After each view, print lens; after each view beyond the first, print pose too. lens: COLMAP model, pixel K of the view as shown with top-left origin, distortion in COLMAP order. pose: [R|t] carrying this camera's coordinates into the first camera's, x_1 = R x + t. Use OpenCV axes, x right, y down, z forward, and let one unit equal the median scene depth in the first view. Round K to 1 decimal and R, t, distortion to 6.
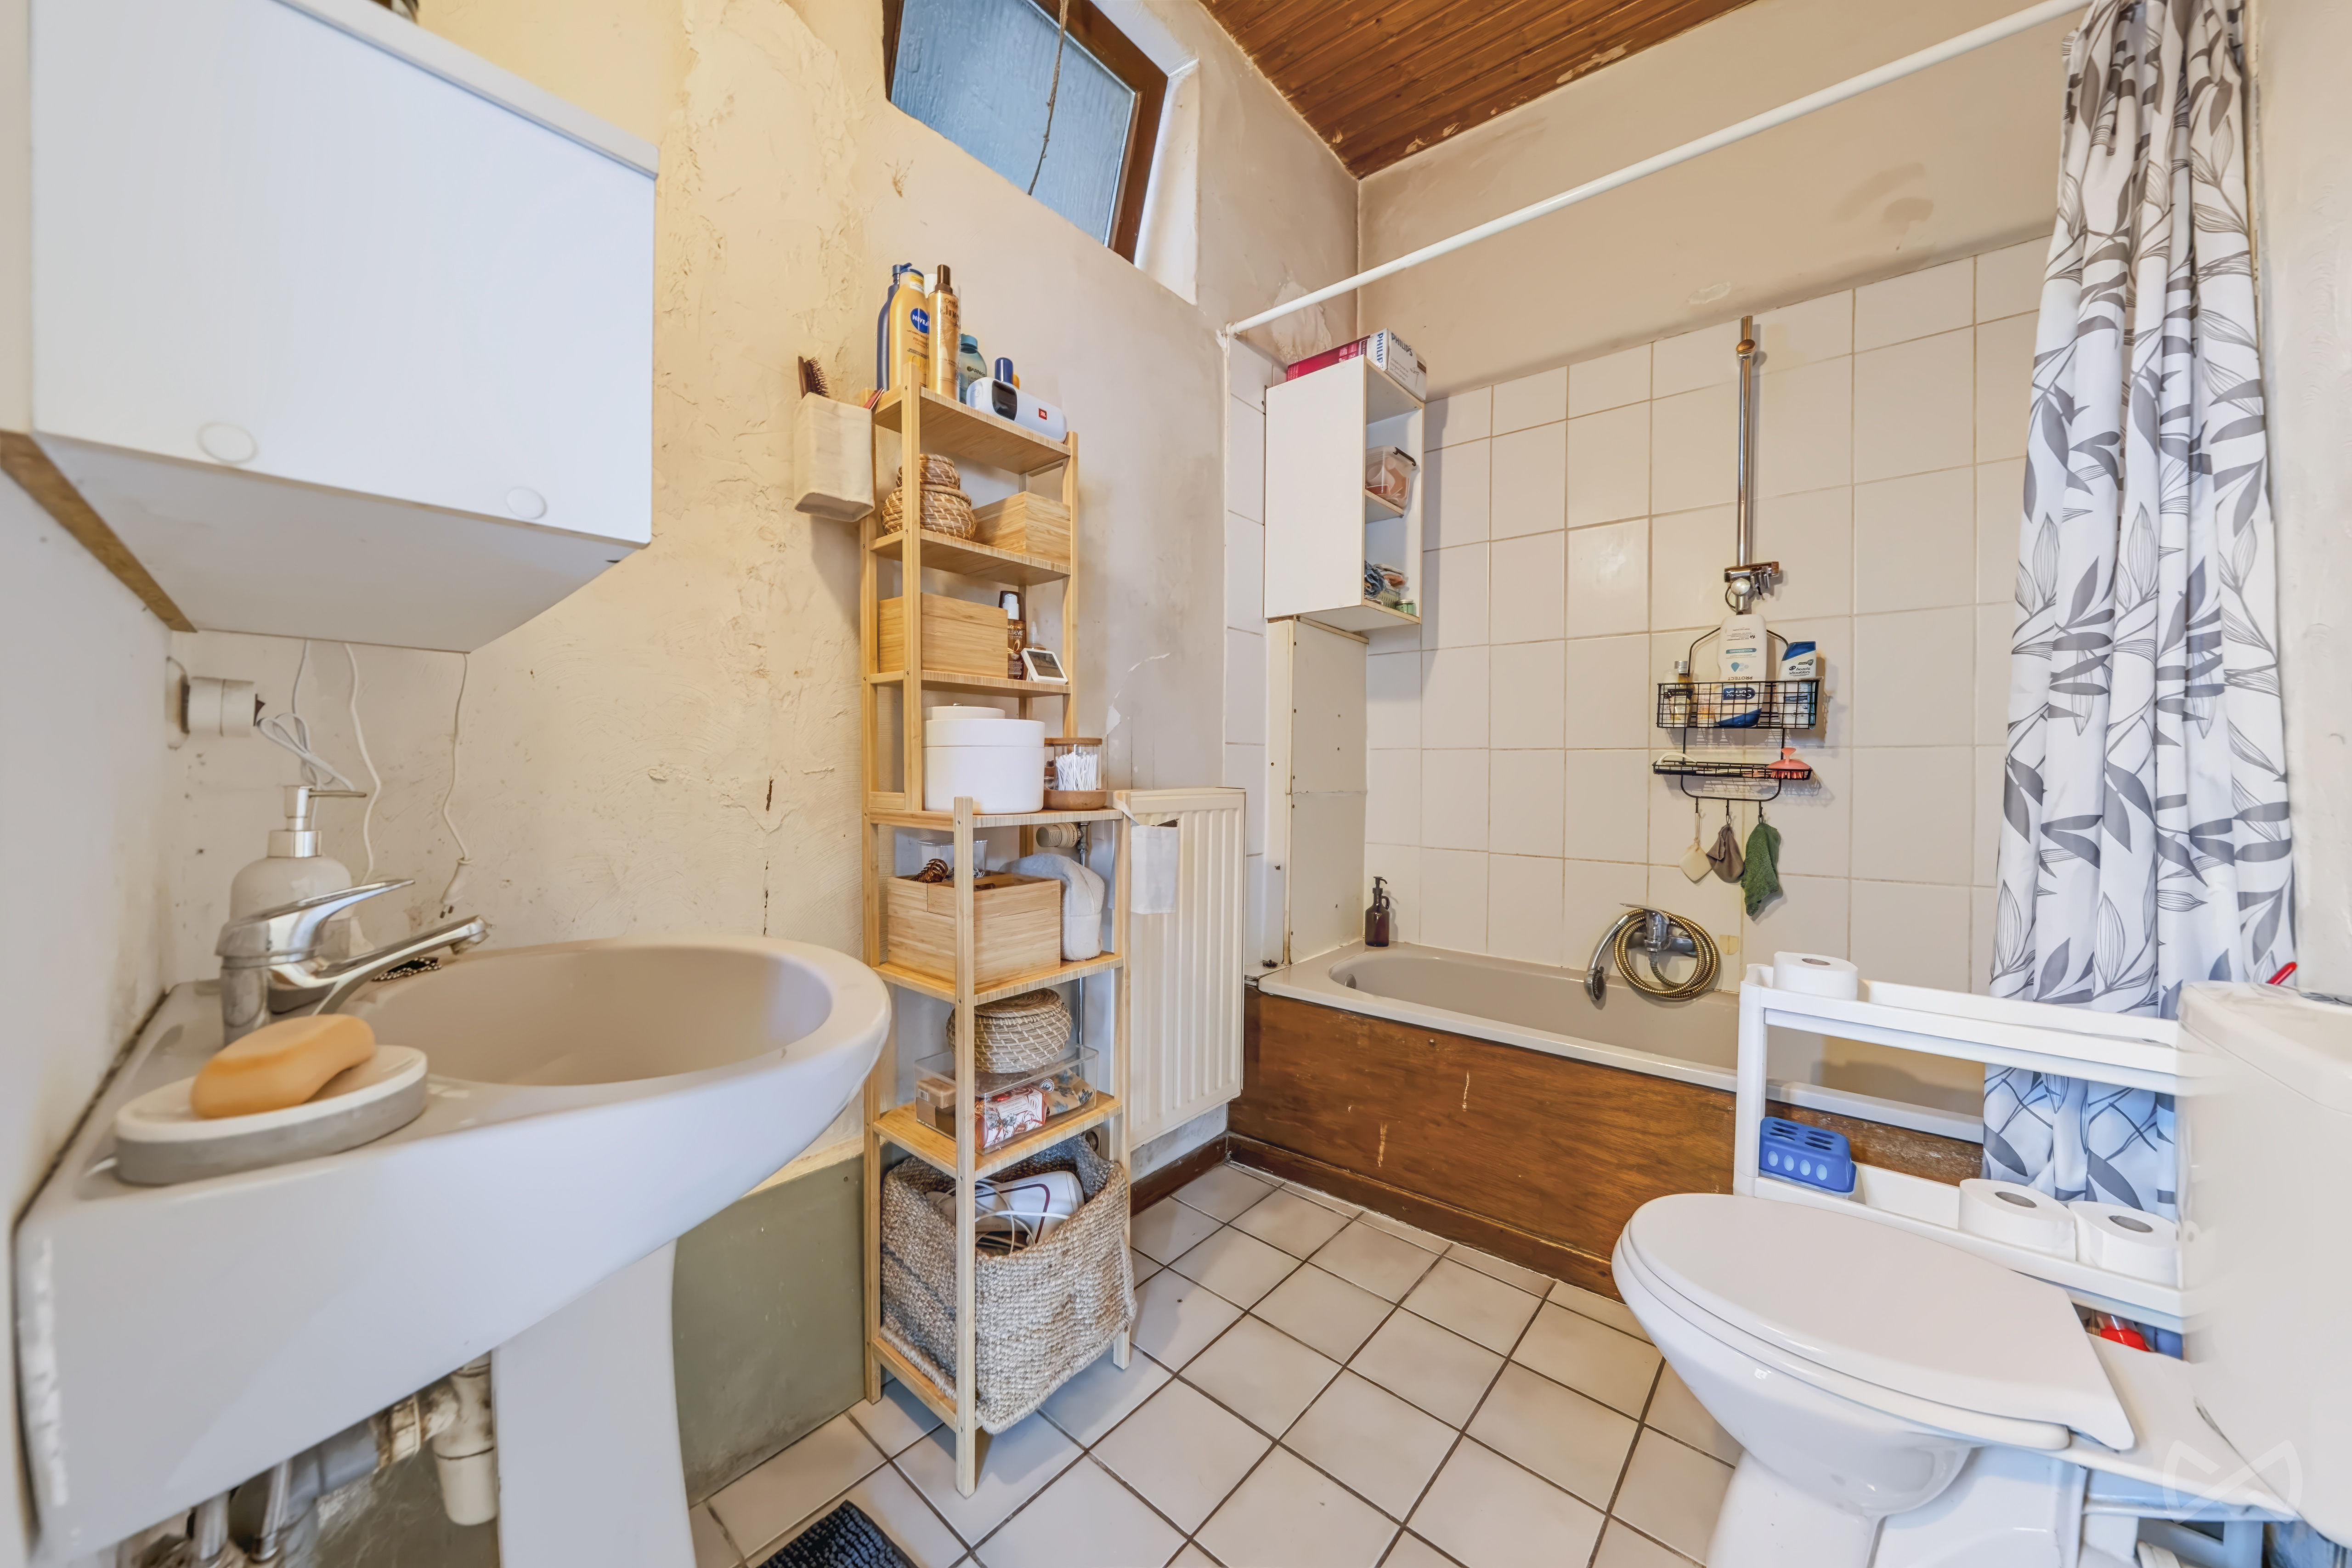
lens RADIAL K [[797.1, 0, 1173.9], [0, 797.1, 775.6], [0, 0, 1]] dist [-0.008858, 0.001044]
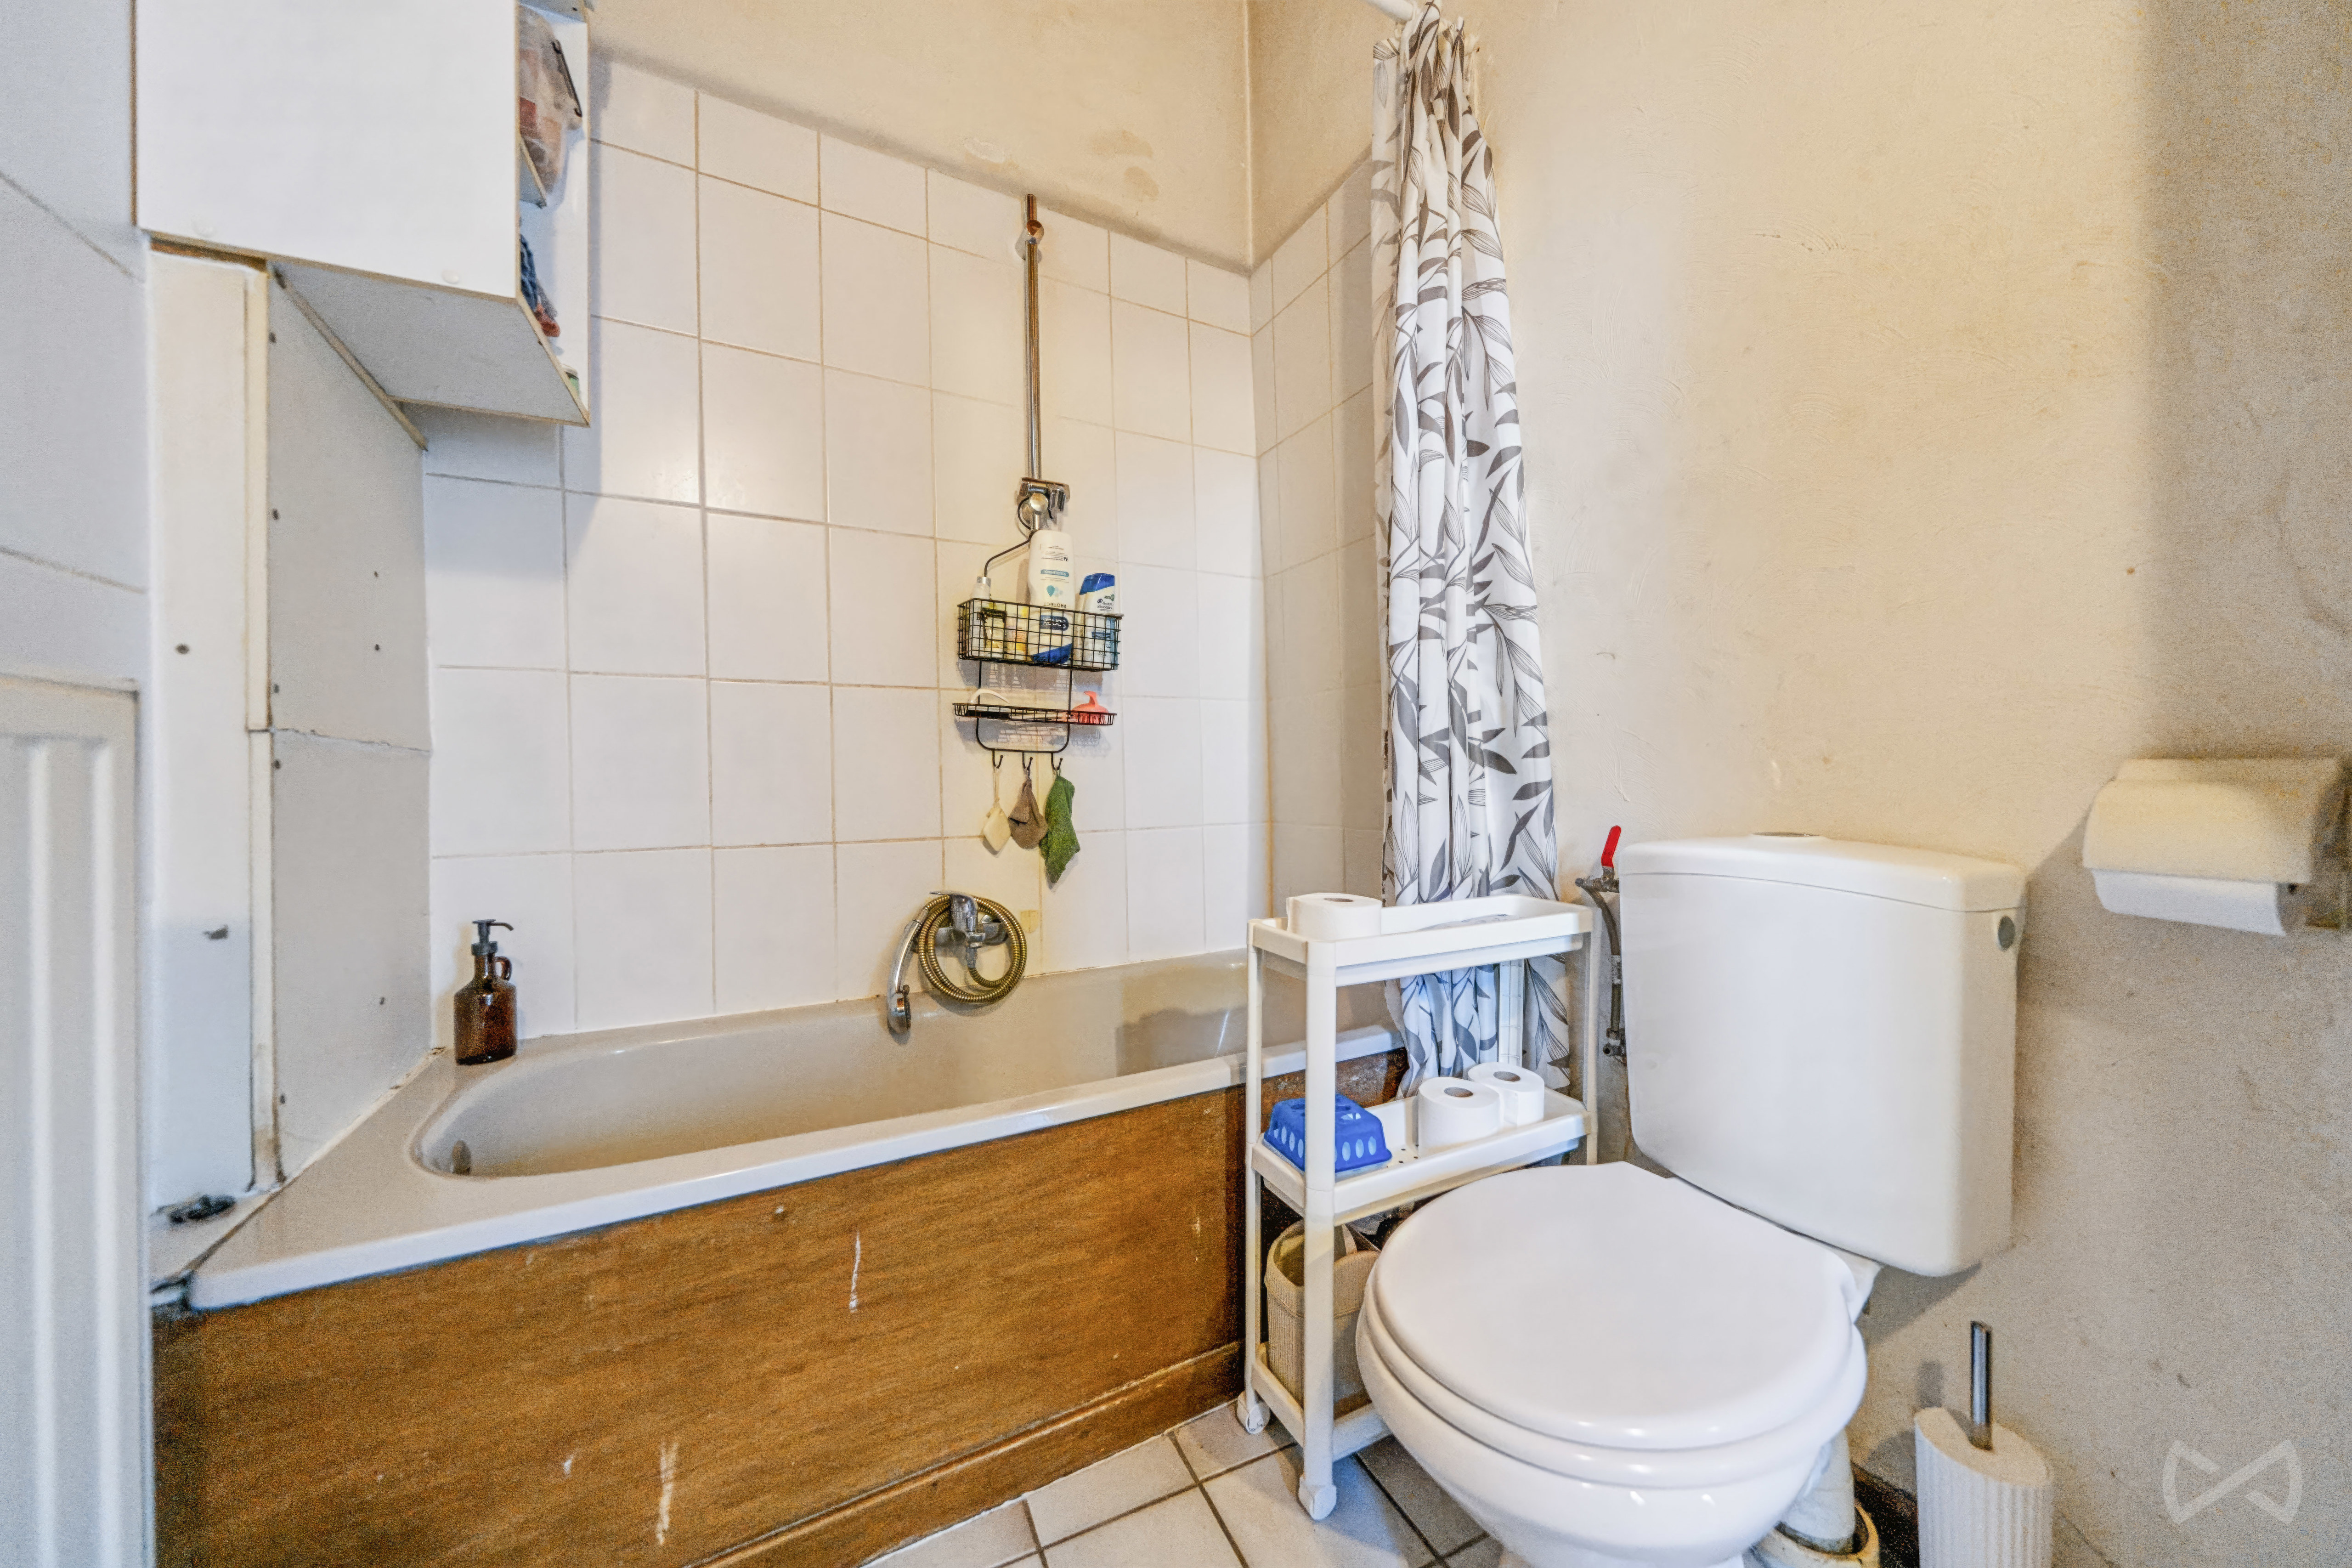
lens RADIAL K [[797.1, 0, 1162.0], [0, 797.1, 782.2], [0, 0, 1]] dist [-0.008858, 0.001044]
pose [[0.409804, -0.016536, 0.912024, -0.023628], [0.027045, 0.999616, 0.005972, 0.063112], [-0.911773, 0.022218, 0.410094, 0.522043]]
